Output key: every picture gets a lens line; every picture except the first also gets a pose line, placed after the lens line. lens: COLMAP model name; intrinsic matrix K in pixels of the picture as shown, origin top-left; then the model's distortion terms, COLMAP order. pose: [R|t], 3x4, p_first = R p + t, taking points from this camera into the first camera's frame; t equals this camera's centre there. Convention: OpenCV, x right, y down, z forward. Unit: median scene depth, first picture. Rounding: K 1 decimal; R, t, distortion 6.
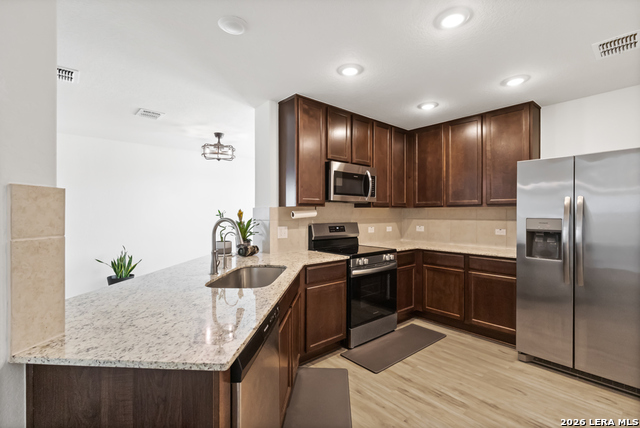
lens RADIAL K [[297.0, 0, 321.8], [0, 297.0, 214.2], [0, 0, 1]] dist [0.001532, 0.000393]
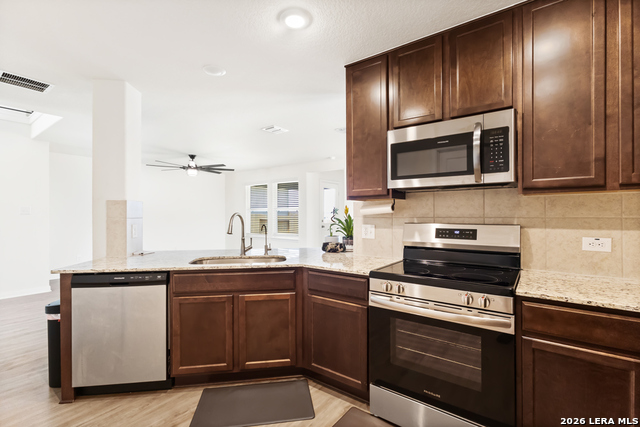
lens RADIAL K [[297.0, 0, 320.1], [0, 297.0, 212.4], [0, 0, 1]] dist [0.001532, 0.000393]
pose [[0.210027, -0.000695, -0.977695, 0.666653], [0.001324, 0.999999, -0.000426, 0.007476], [0.977695, -0.001205, 0.210027, 0.698800]]
